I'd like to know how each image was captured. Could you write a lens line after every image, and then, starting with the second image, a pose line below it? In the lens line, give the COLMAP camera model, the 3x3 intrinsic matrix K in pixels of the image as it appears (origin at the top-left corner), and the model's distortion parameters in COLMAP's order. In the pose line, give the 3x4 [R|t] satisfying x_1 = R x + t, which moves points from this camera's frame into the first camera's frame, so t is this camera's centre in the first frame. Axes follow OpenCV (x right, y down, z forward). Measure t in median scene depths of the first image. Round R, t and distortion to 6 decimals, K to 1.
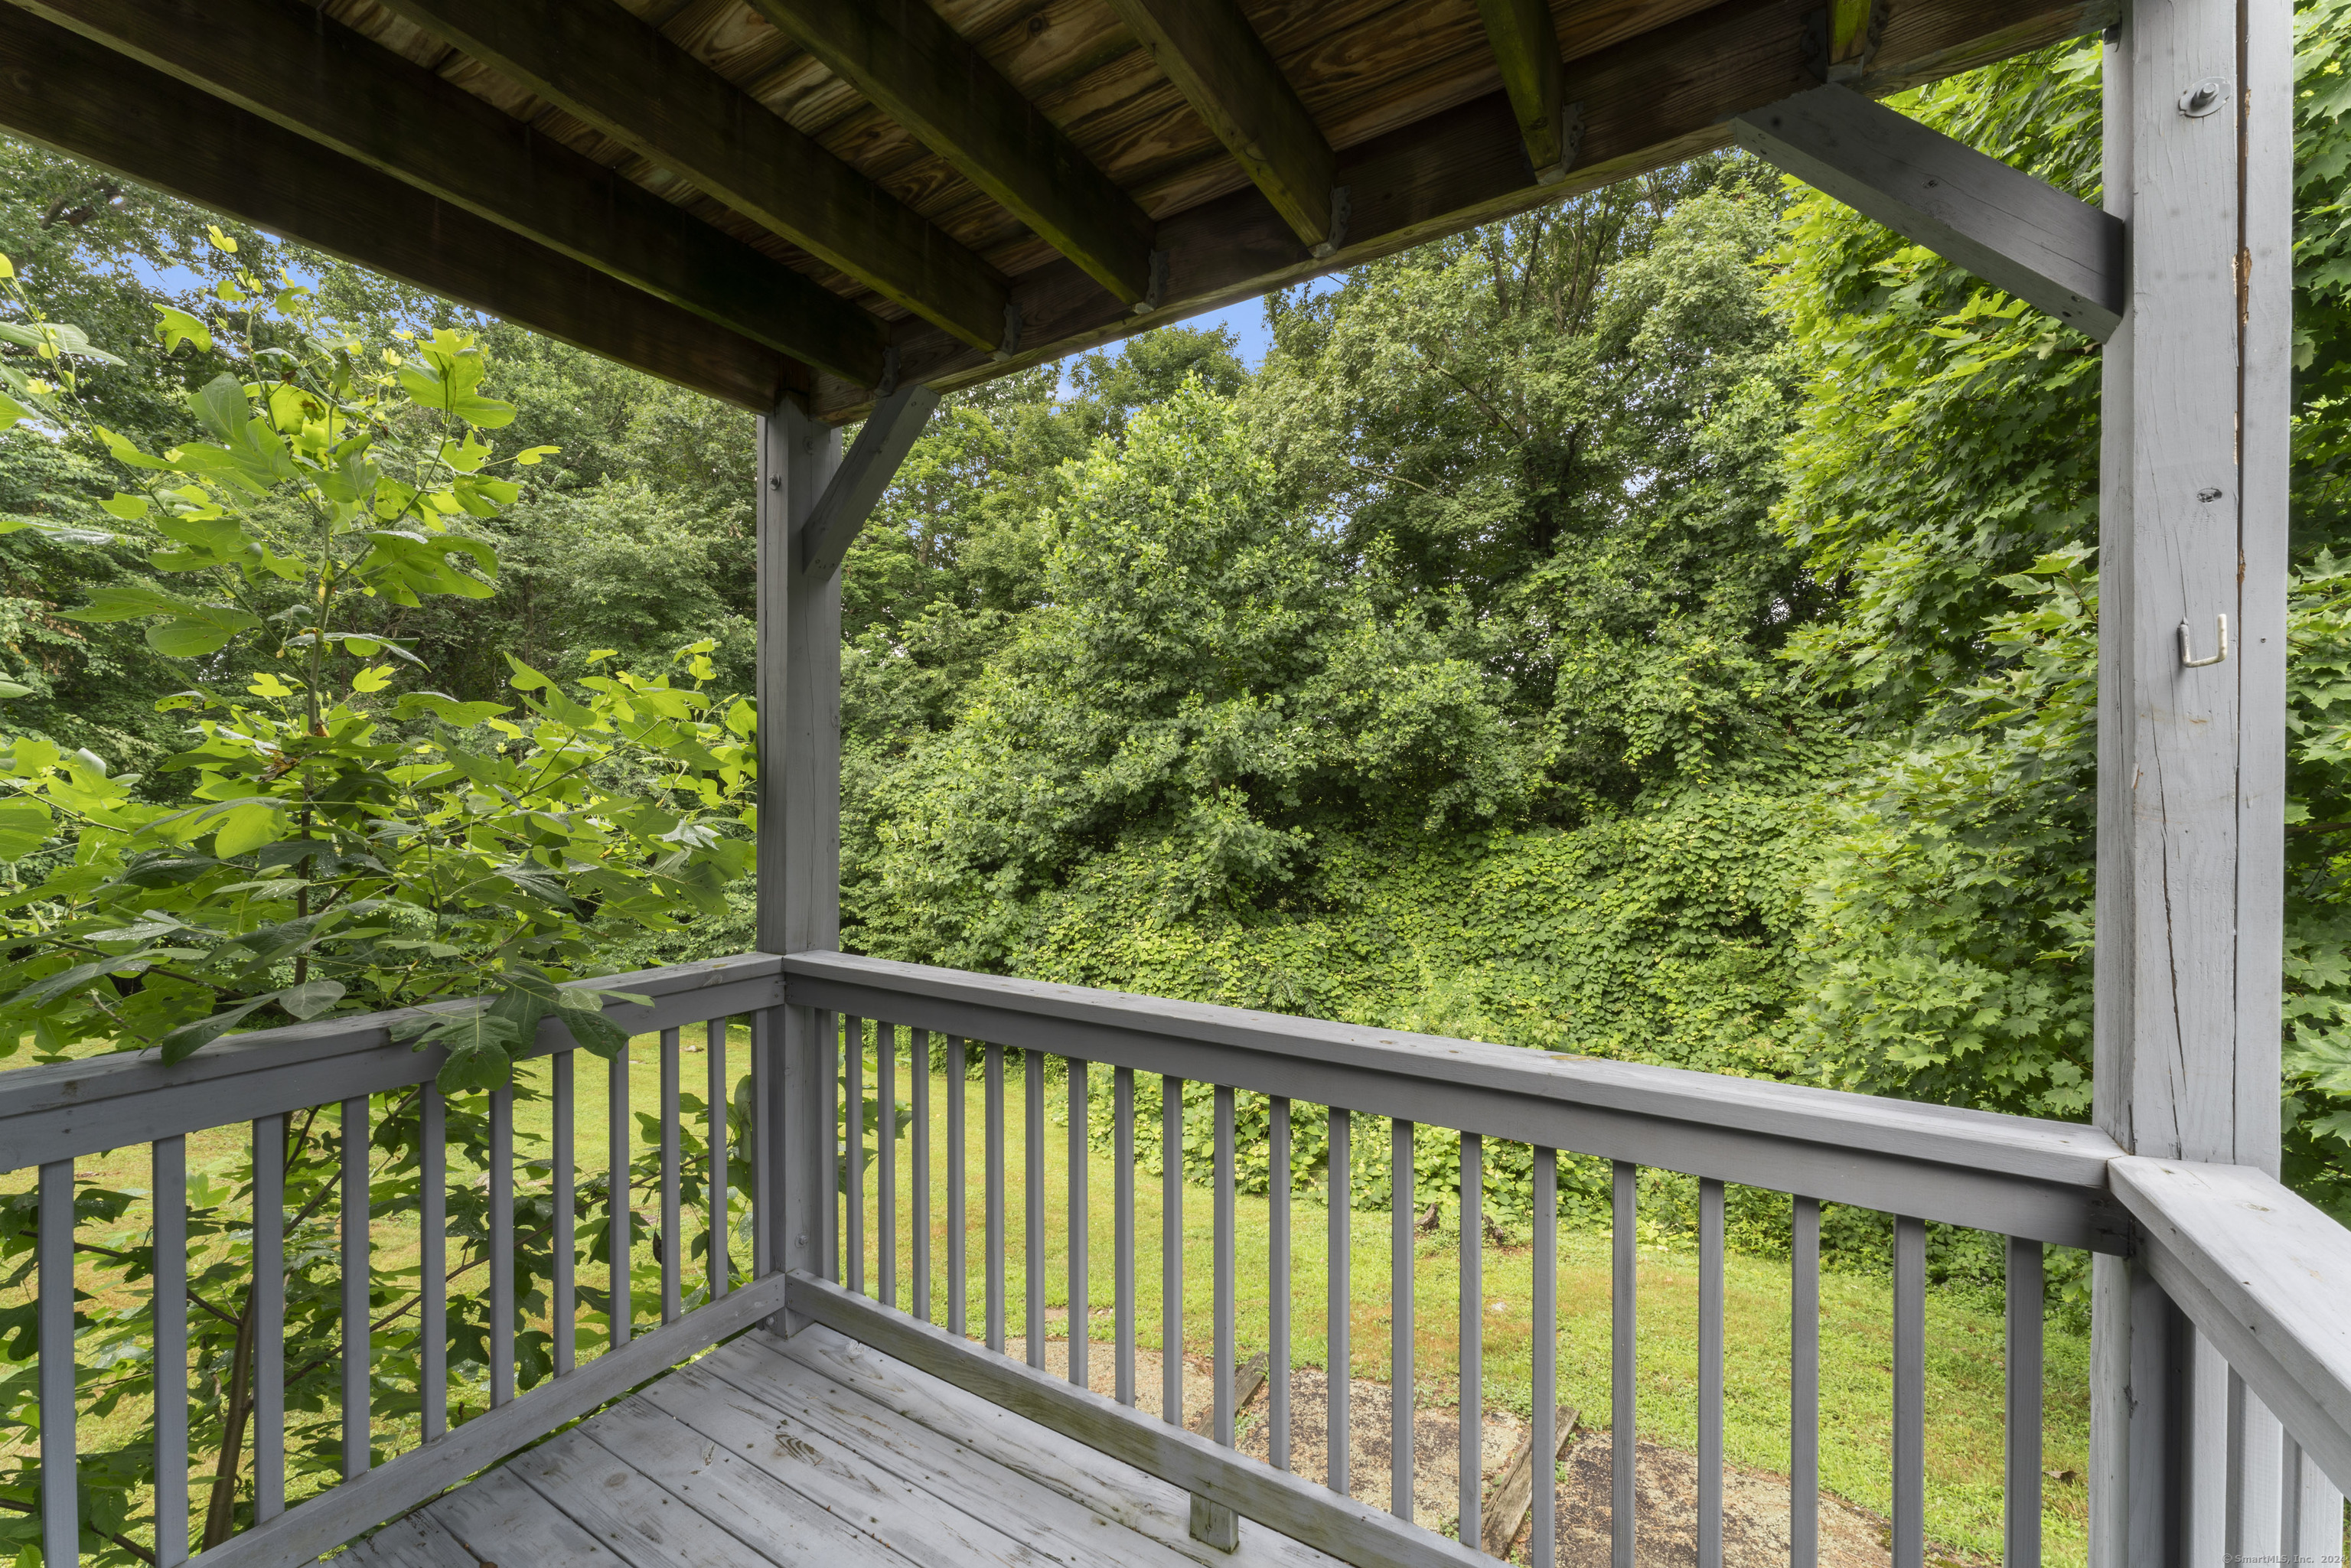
lens RADIAL K [[925.9, 0, 1186.4], [0, 925.9, 796.7], [0, 0, 1]] dist [0.000648, -0.000397]
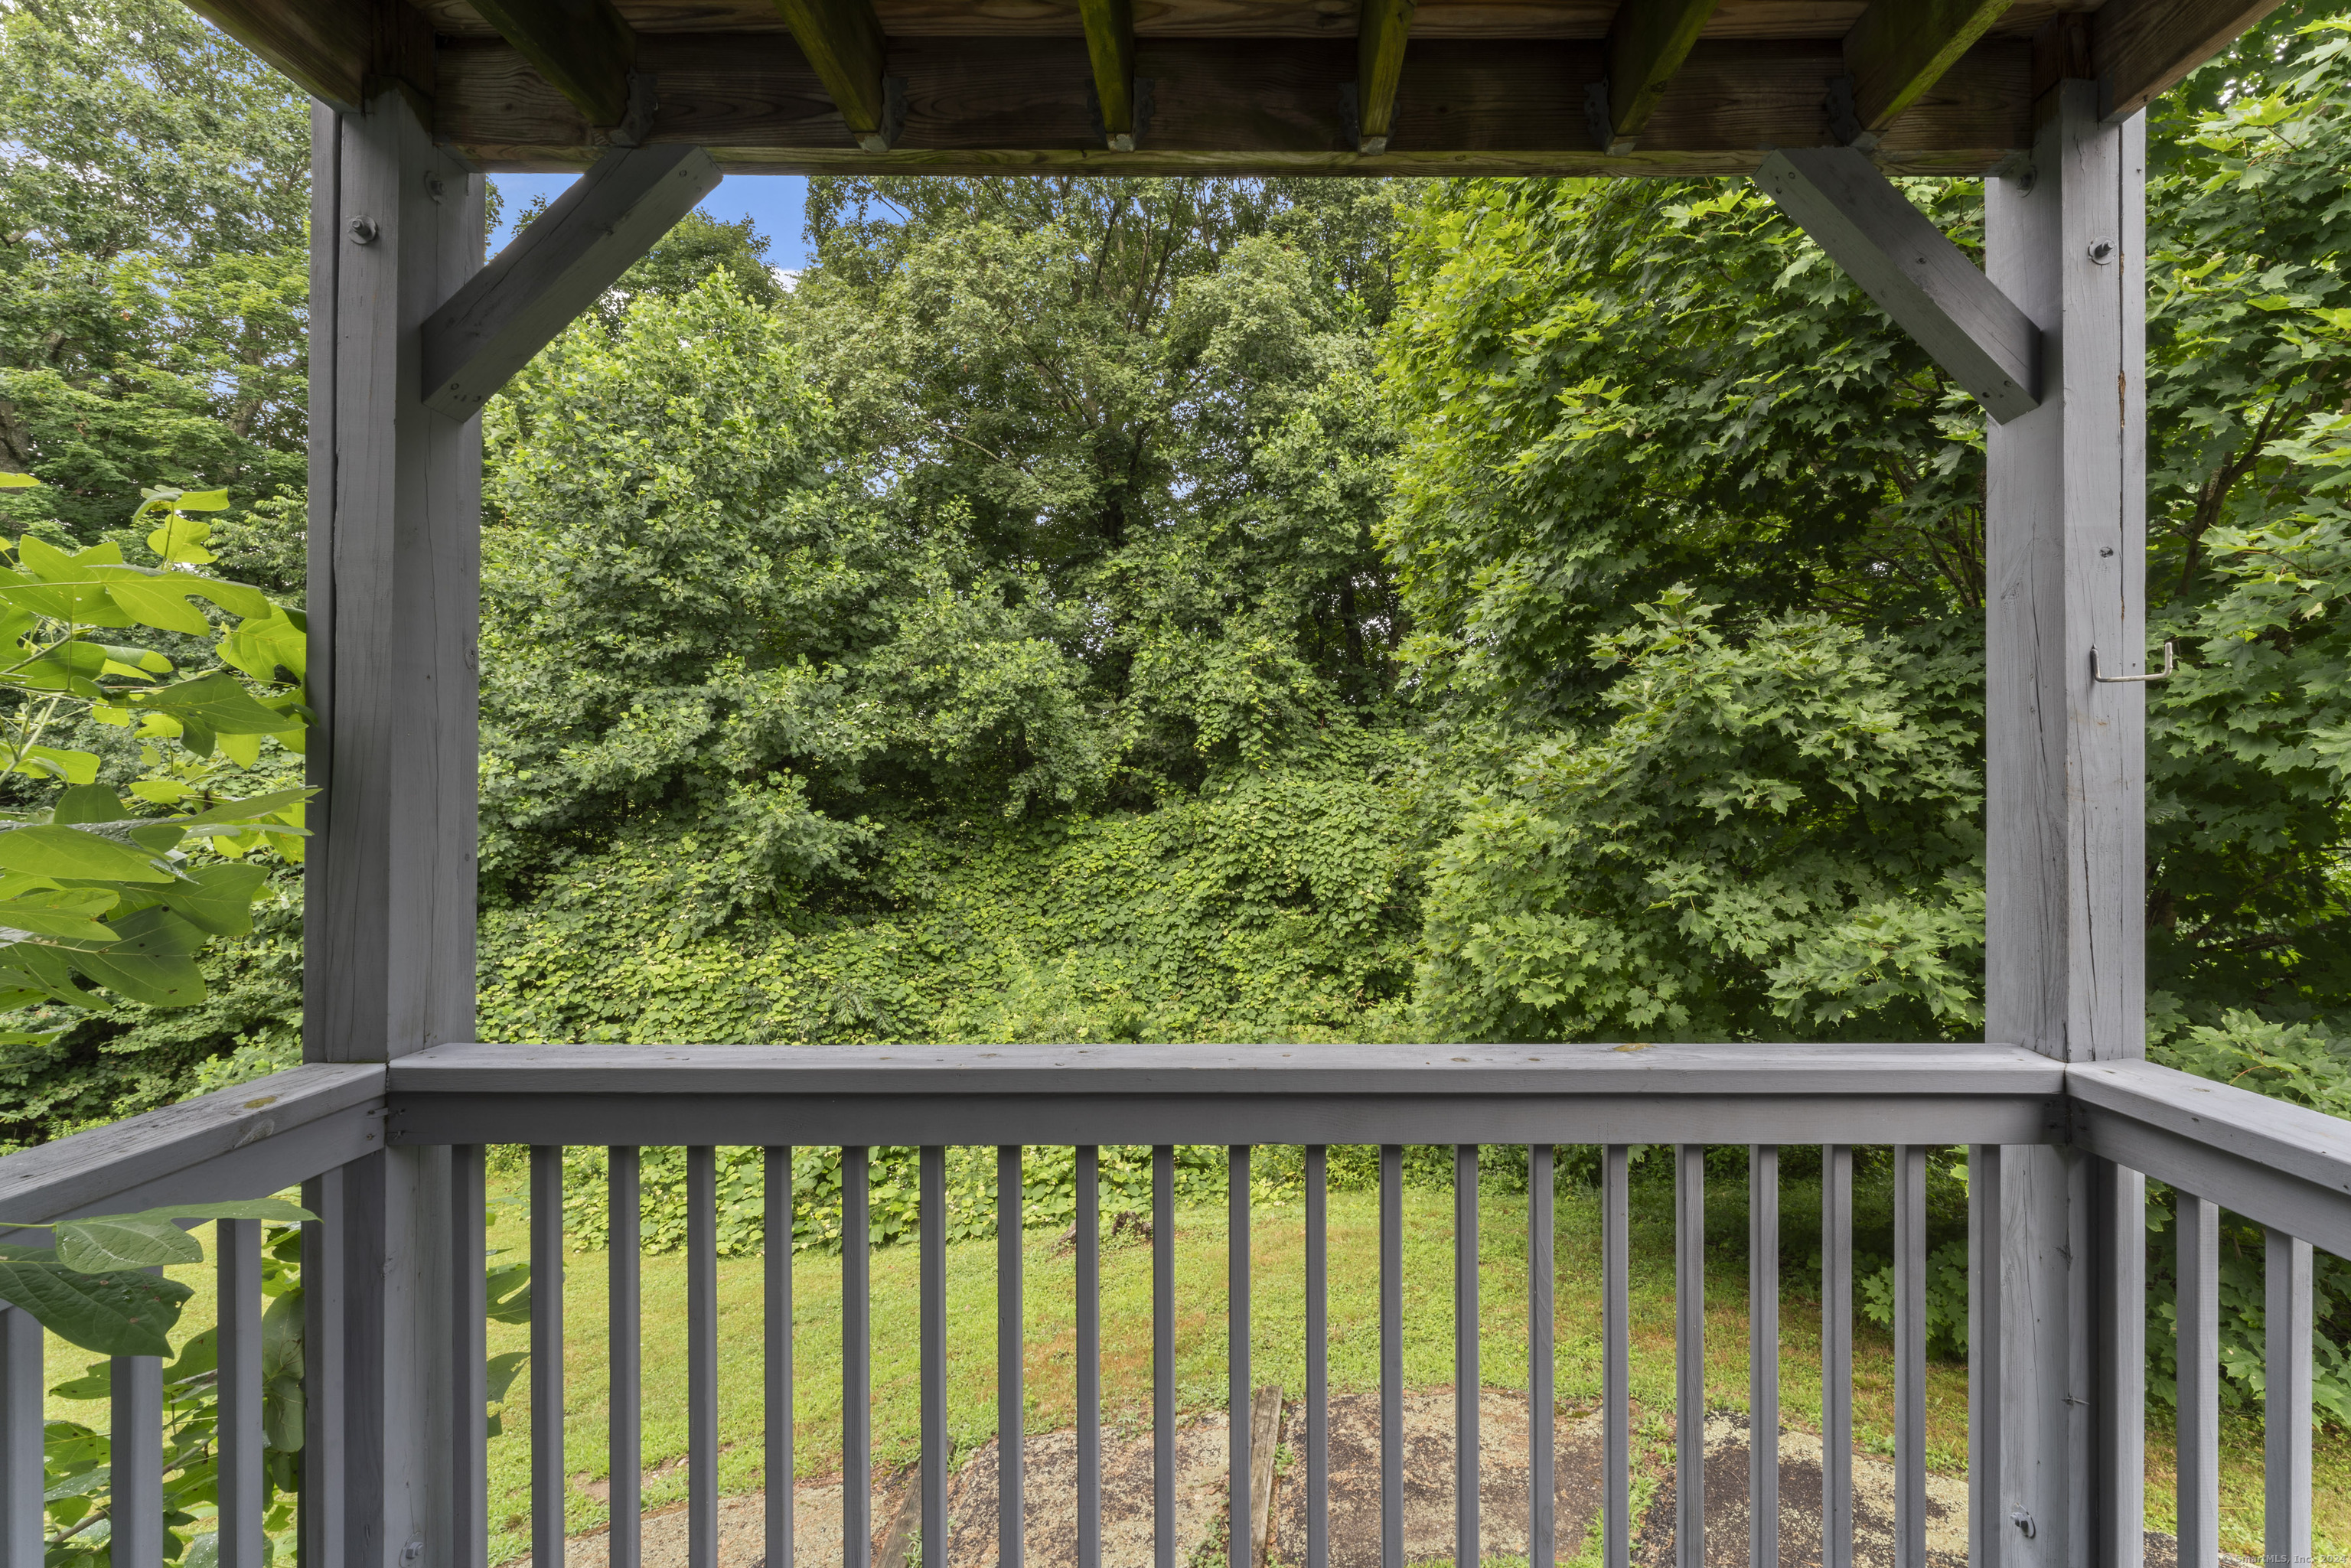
lens RADIAL K [[958.2, 0, 1253.8], [0, 958.2, 774.2], [0, 0, 1]] dist [0.002746, -0.000285]
pose [[0.850679, 0.001950, 0.525682, -0.045612], [0.002138, 0.999972, -0.007170, -0.000202], [-0.525681, 0.007223, 0.850651, 0.033749]]
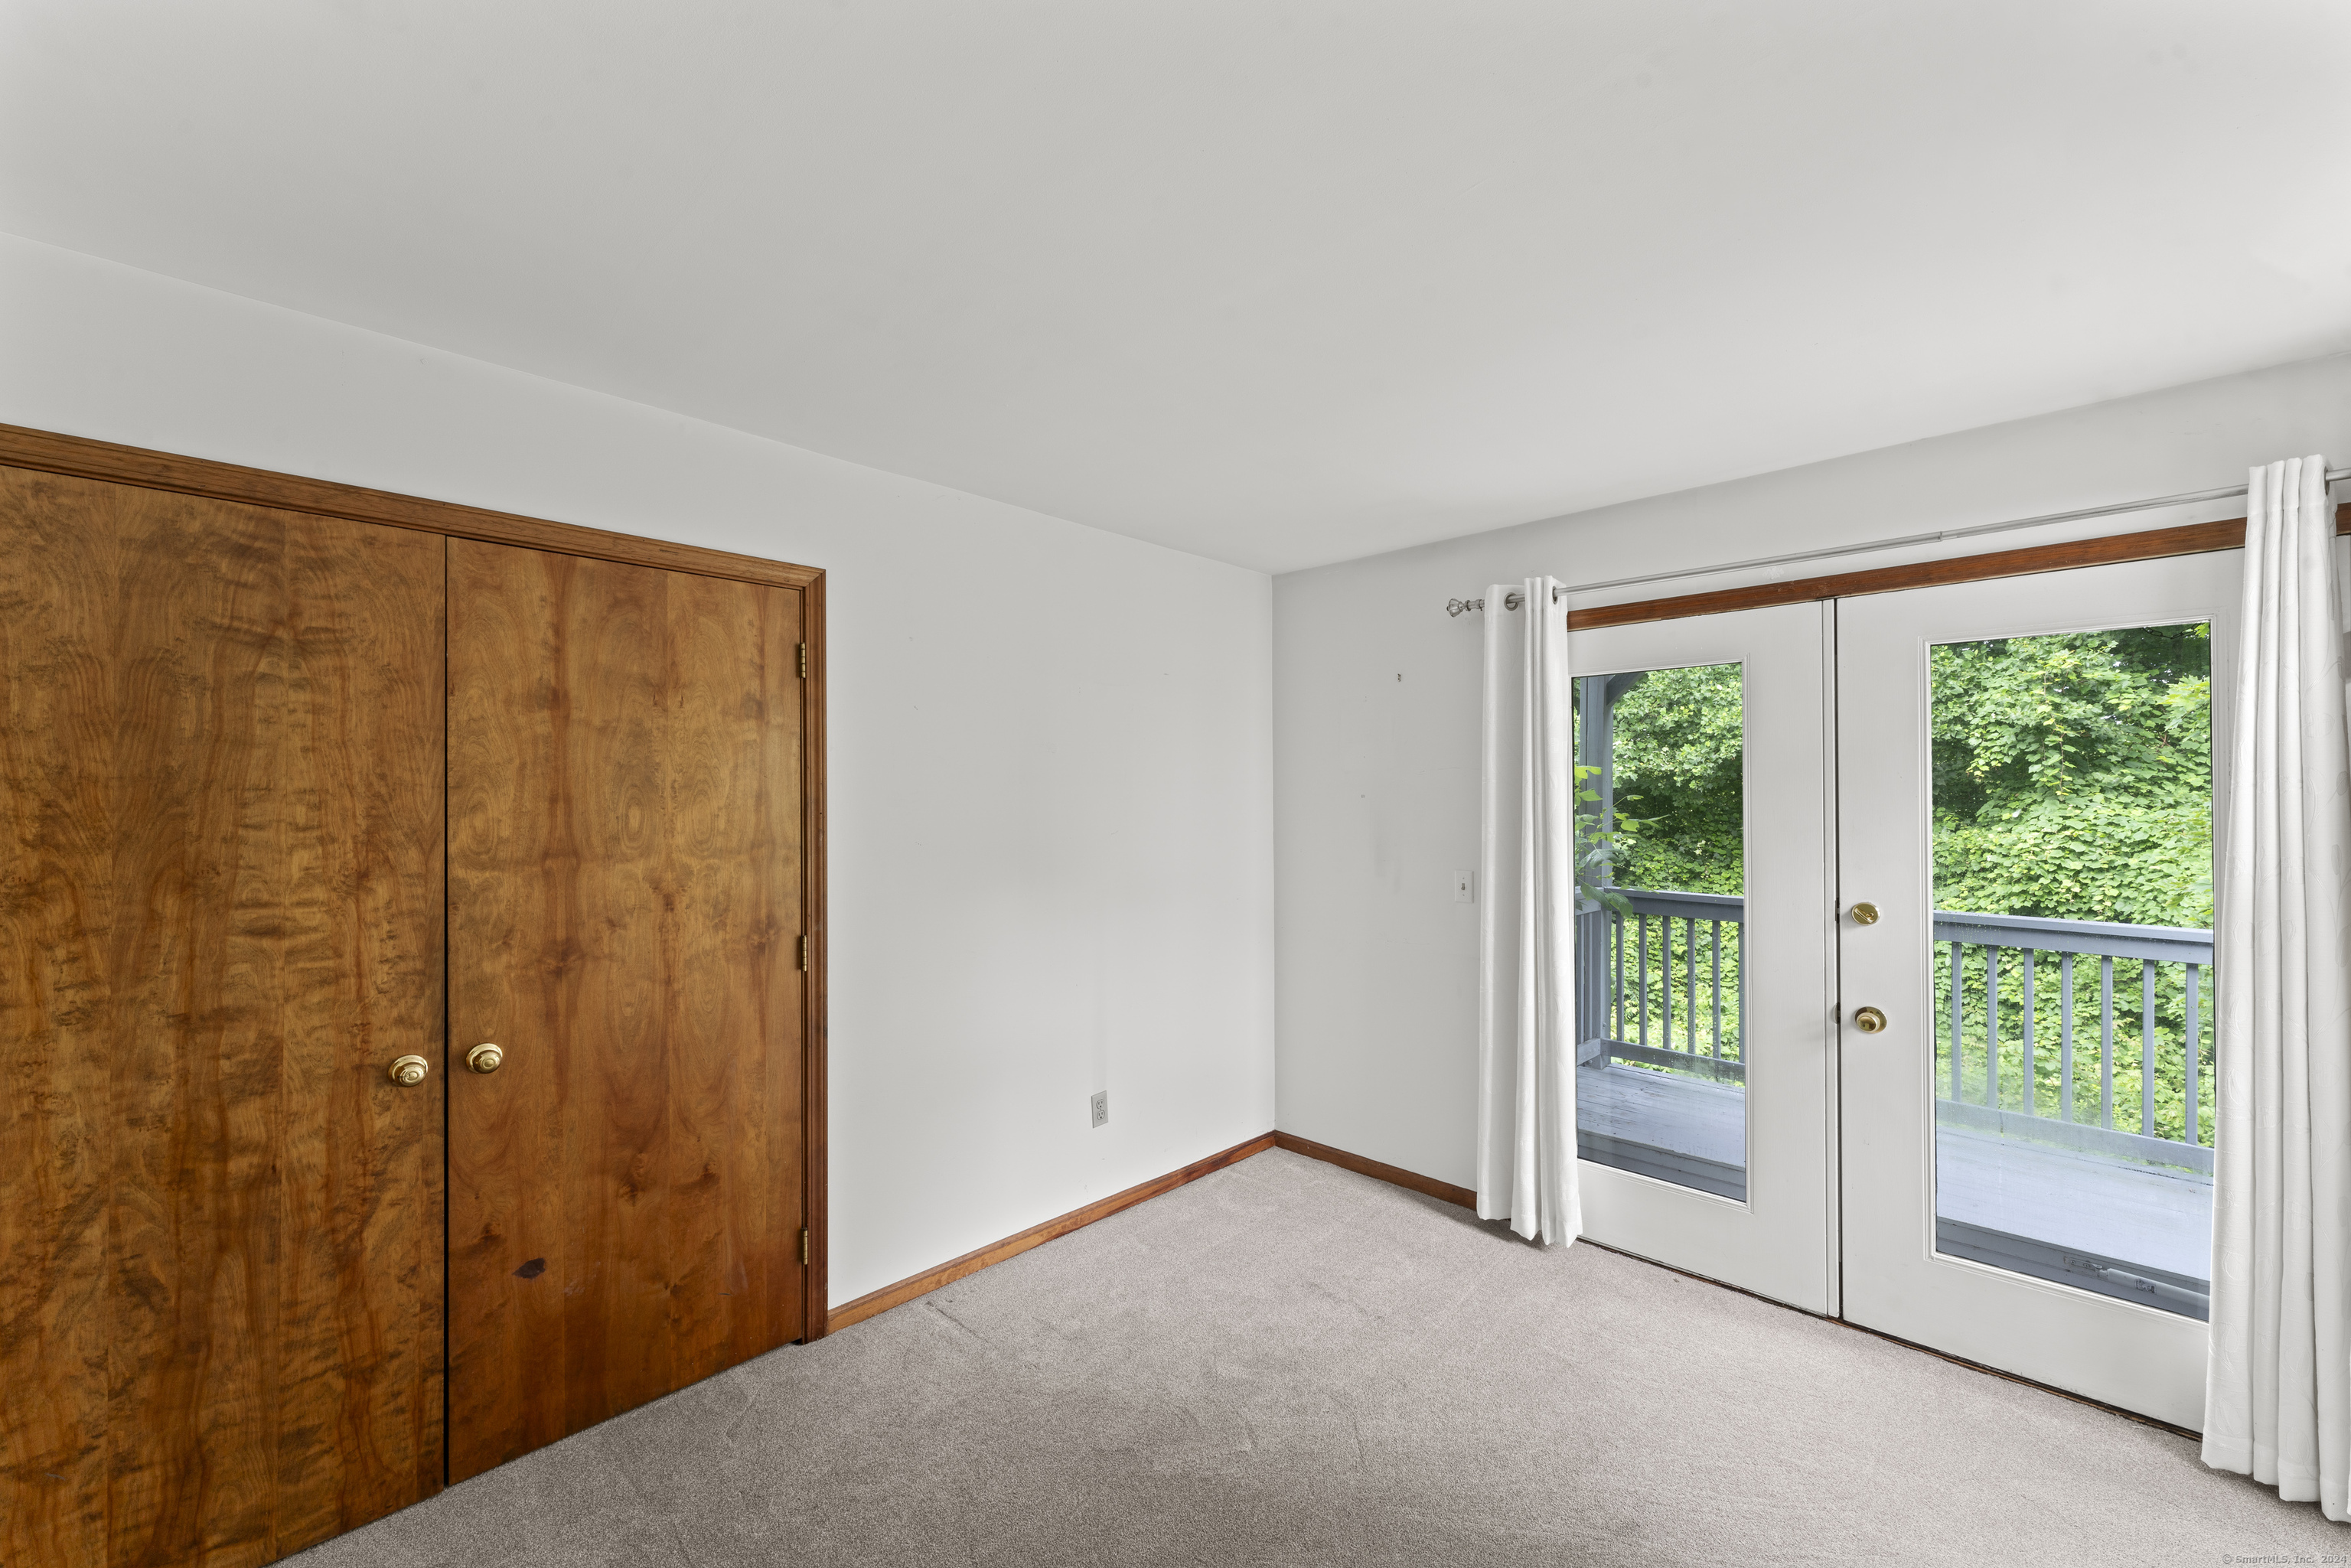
lens RADIAL K [[944.2, 0, 1183.8], [0, 944.2, 794.5], [0, 0, 1]] dist [0.000293, 0.000924]
pose [[0.975222, 0.003394, -0.221203, -0.139822], [-0.004758, 0.999973, -0.005633, -0.004069], [0.221178, 0.006546, 0.975211, -0.205963]]
